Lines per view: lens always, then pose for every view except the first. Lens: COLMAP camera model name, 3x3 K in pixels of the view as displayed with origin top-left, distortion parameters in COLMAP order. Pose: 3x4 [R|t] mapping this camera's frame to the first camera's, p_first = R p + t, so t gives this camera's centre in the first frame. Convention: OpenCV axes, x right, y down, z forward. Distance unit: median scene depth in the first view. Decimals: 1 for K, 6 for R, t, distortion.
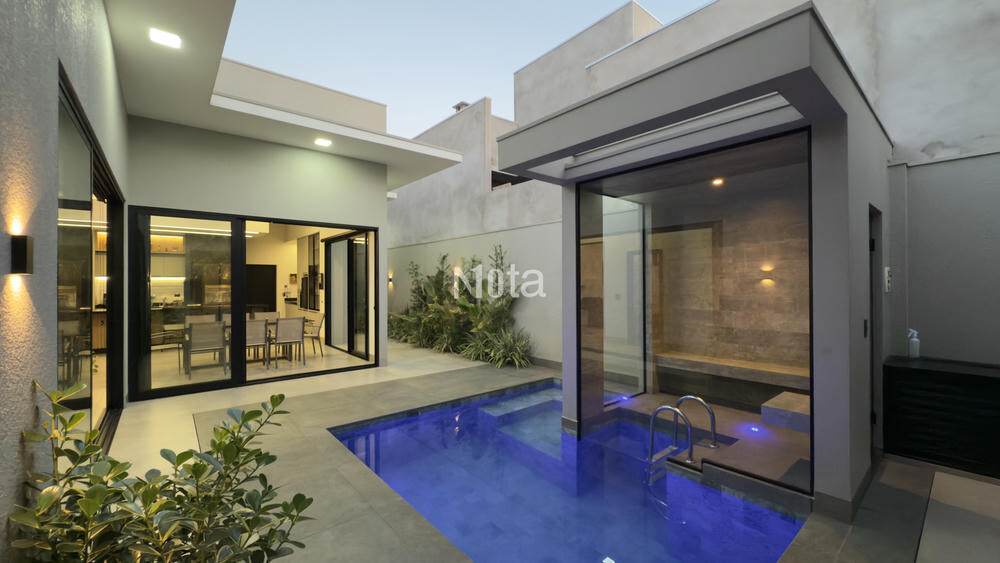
lens RADIAL K [[401.0, 0, 500.2], [0, 401.0, 282.4], [0, 0, 1]] dist [0.000750, 0.000415]
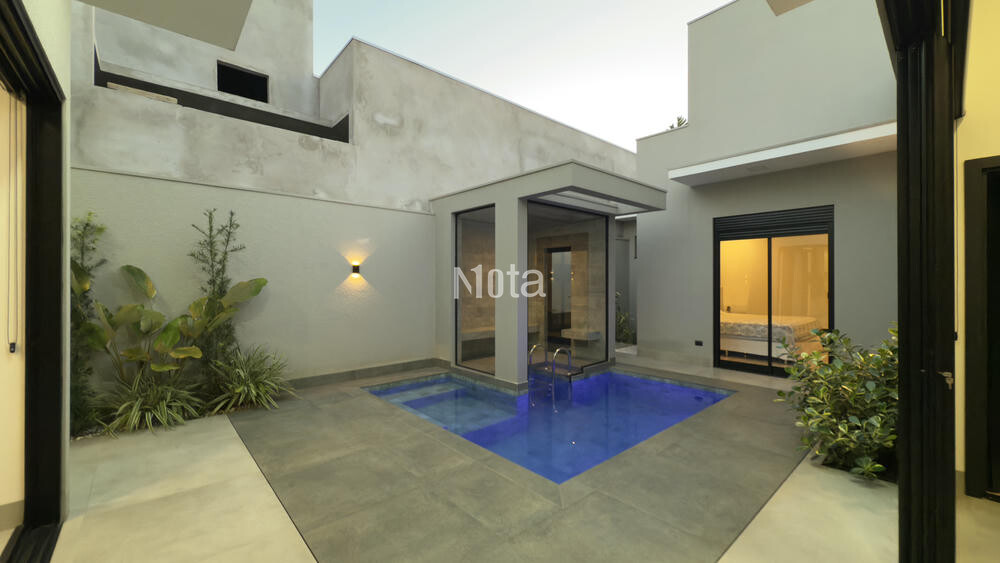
lens RADIAL K [[401.0, 0, 501.3], [0, 401.0, 283.5], [0, 0, 1]] dist [0.000750, 0.000415]
pose [[-0.035043, 0.006637, 0.999364, -0.944553], [0.004054, 0.999971, -0.006499, 0.029230], [-0.999378, 0.003823, -0.035069, 0.959469]]
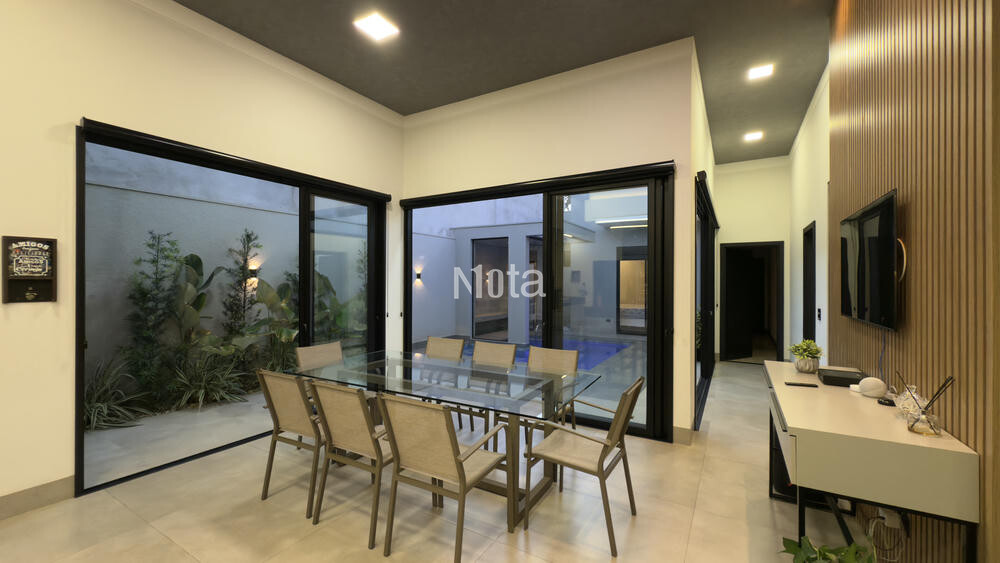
lens RADIAL K [[401.0, 0, 505.5], [0, 401.0, 282.2], [0, 0, 1]] dist [0.000750, 0.000415]
pose [[-0.335560, 0.005840, 0.942001, -1.477309], [0.004529, 0.999979, -0.004586, 0.017526], [-0.942008, 0.002727, -0.335579, 1.478676]]
